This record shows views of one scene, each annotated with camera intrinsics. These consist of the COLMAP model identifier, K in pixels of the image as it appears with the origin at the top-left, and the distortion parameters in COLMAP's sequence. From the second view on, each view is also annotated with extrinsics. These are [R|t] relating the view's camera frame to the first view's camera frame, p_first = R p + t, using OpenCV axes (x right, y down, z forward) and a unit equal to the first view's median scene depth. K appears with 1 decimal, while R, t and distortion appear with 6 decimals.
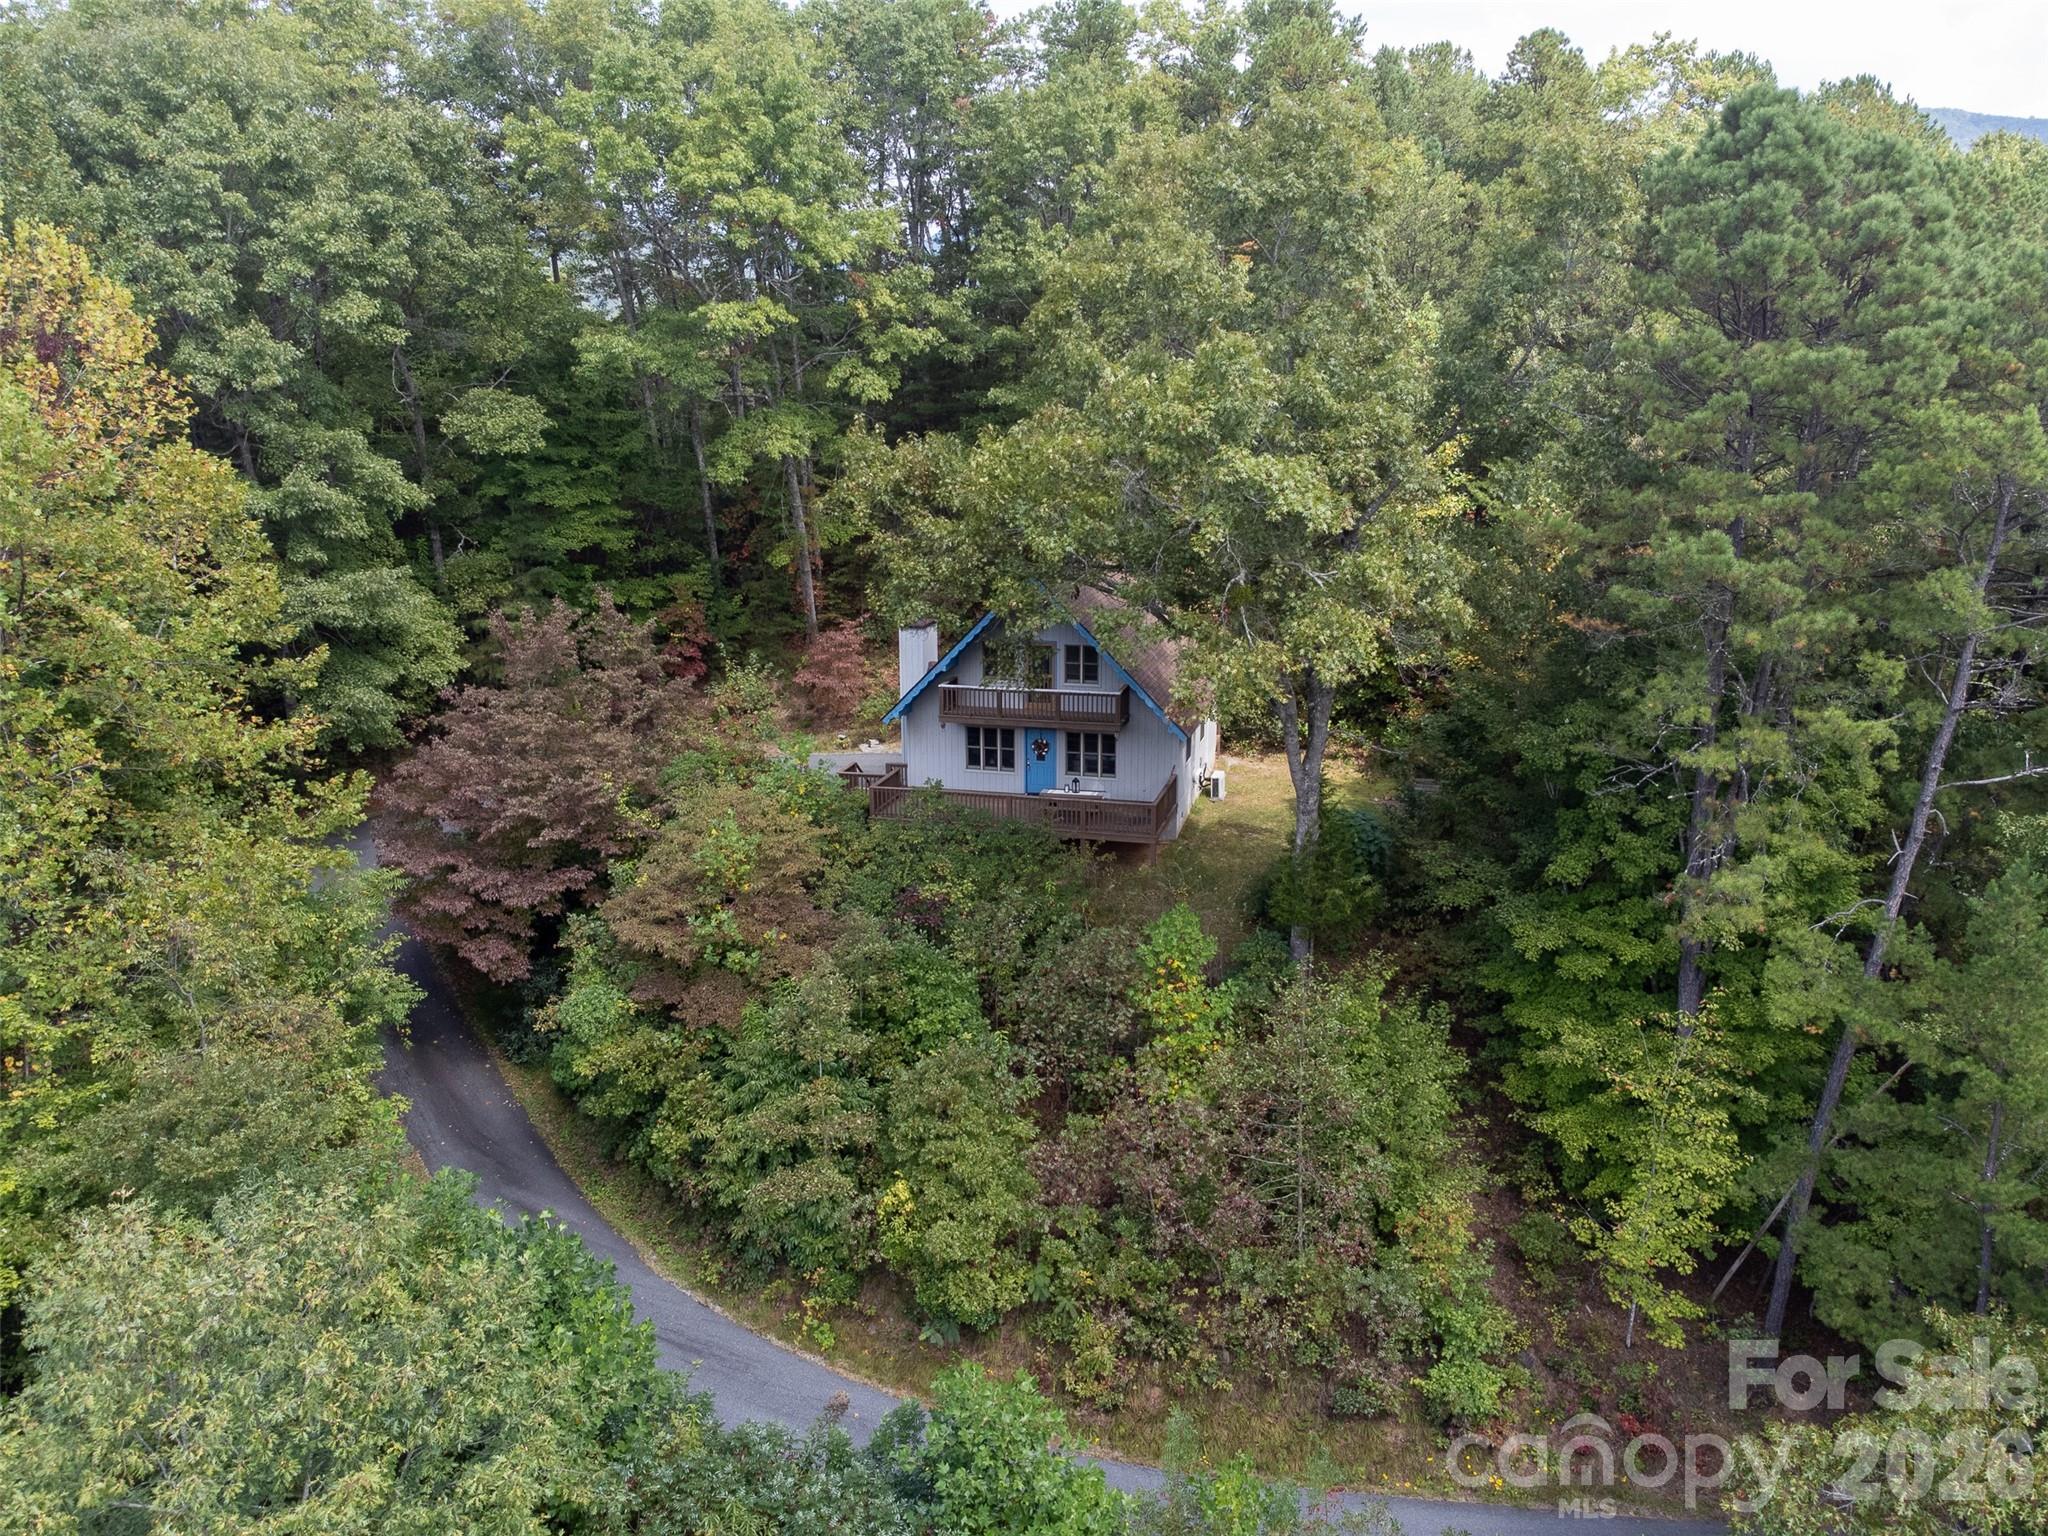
lens RADIAL K [[1509.5, 0, 1018.3], [0, 1509.5, 756.8], [0, 0, 1]] dist [0.003900, 0.027589]
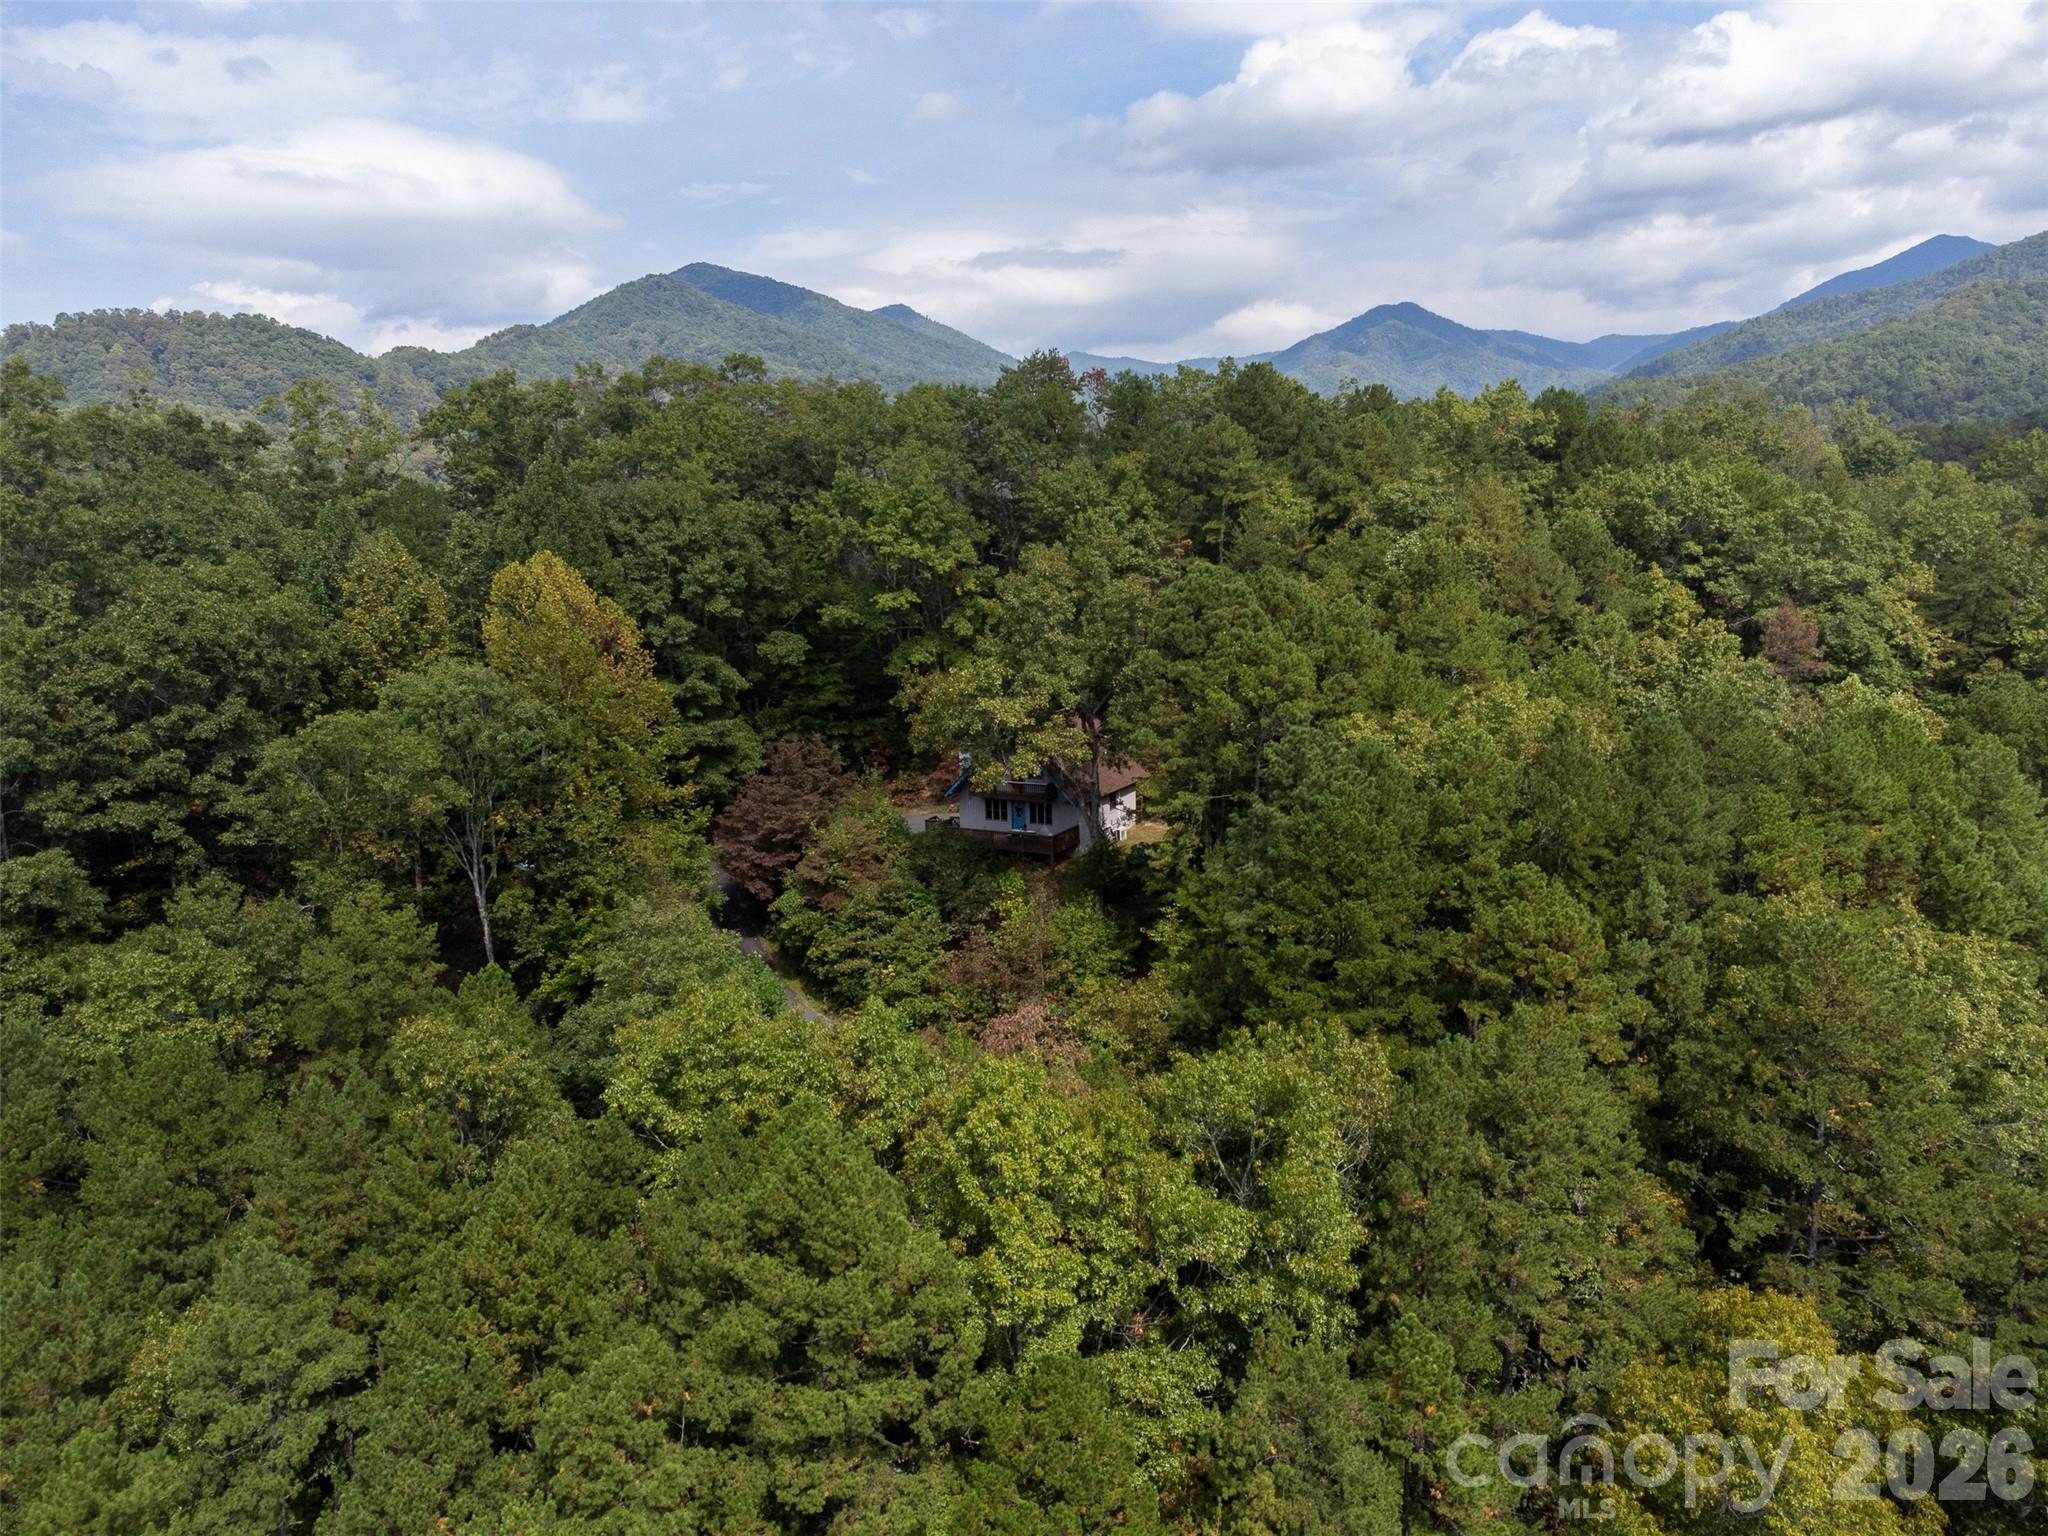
lens RADIAL K [[1460.2, 0, 1024.0], [0, 1460.2, 768.0], [0, 0, 1]] dist [0.060774, -0.000031]
pose [[0.975174, 0.021313, -0.220410, 0.473925], [-0.034645, 0.997784, -0.056800, 0.050851], [0.218711, 0.063026, 0.973752, -0.975657]]
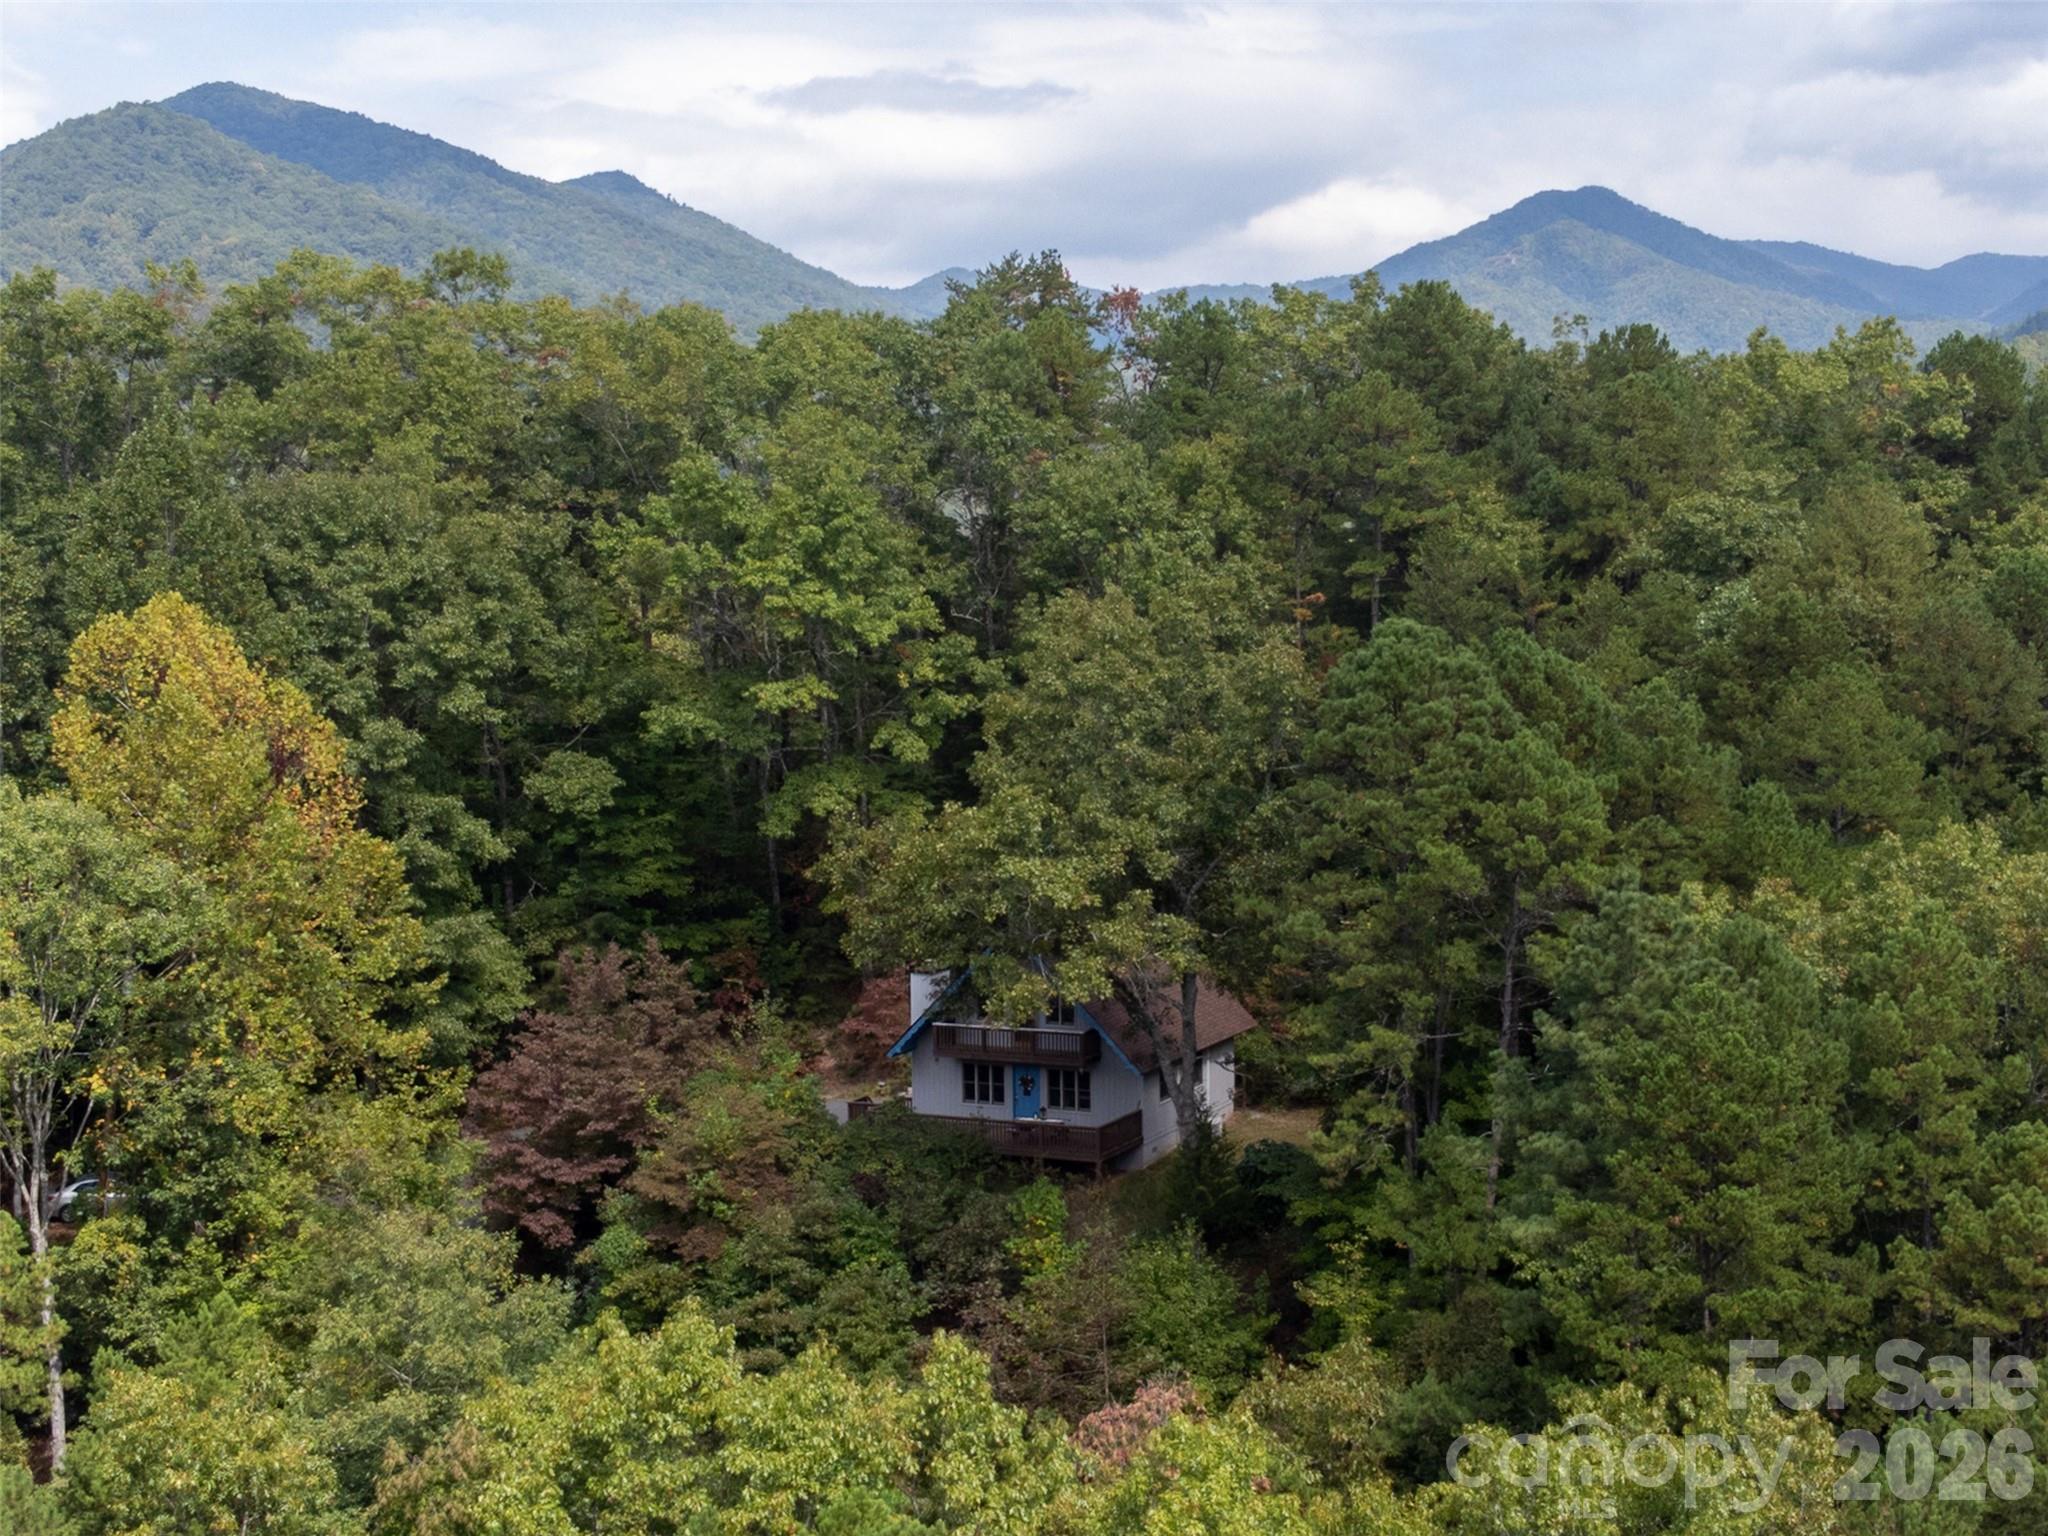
lens RADIAL K [[2921.4, 0, 1024.0], [0, 2921.4, 768.0], [0, 0, 1]] dist [0.008651, 0.425870]
pose [[0.986067, 0.005788, -0.166250, 0.377384], [-0.033500, 0.985829, -0.164374, 0.121395], [0.162943, 0.167654, 0.972287, -1.152582]]
